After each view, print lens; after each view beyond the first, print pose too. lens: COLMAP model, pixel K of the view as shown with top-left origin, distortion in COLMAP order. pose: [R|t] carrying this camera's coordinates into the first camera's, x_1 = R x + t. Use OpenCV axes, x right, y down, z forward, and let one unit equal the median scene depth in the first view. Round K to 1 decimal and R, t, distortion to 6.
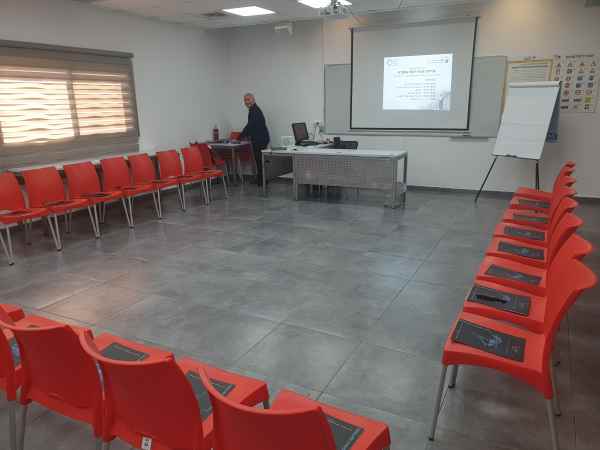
lens RADIAL K [[459.2, 0, 309.8], [0, 459.2, 226.1], [0, 0, 1]] dist [0.004468, 0.002472]
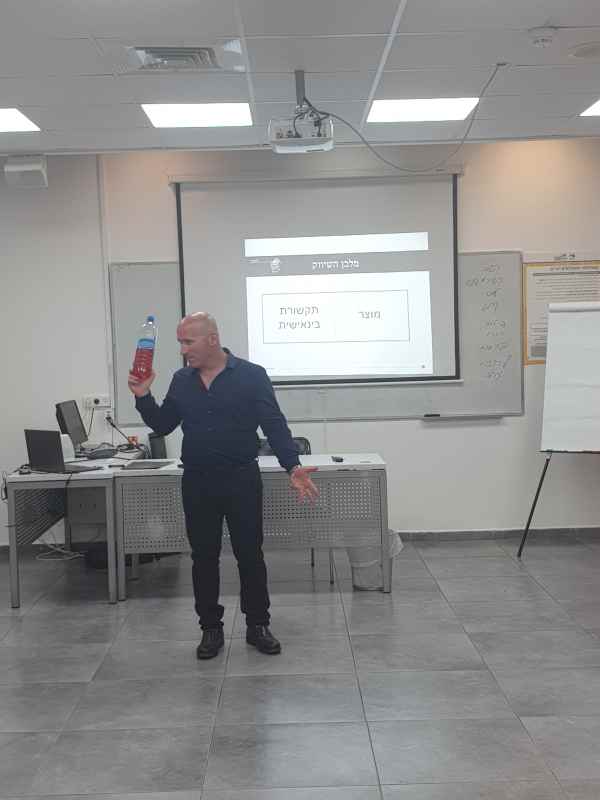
lens RADIAL K [[1025.6, 0, 300.0], [0, 1025.6, 400.0], [0, 0, 1]] dist [0.002239, -0.010893]
pose [[0.893455, -0.036418, 0.447673, -0.265312], [0.132944, 0.973489, -0.186133, -0.041735], [-0.429026, 0.225817, 0.874610, 0.171976]]
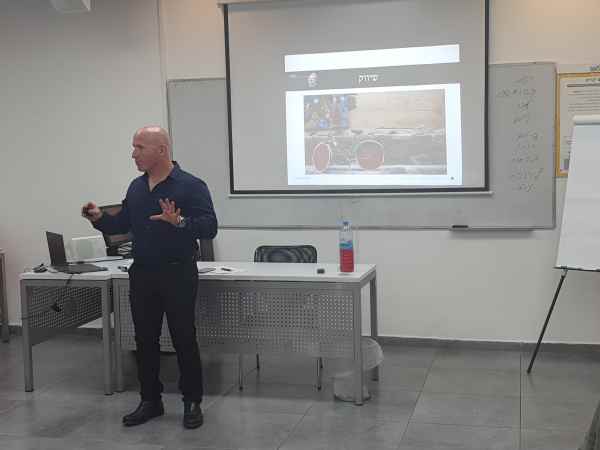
lens RADIAL K [[853.4, 0, 300.0], [0, 853.4, 225.0], [0, 0, 1]] dist [-0.012737, -0.098871]
pose [[0.976835, -0.025318, 0.212489, -0.025998], [0.063881, 0.982200, -0.176640, -0.059452], [-0.204235, 0.186122, 0.961065, 0.218572]]
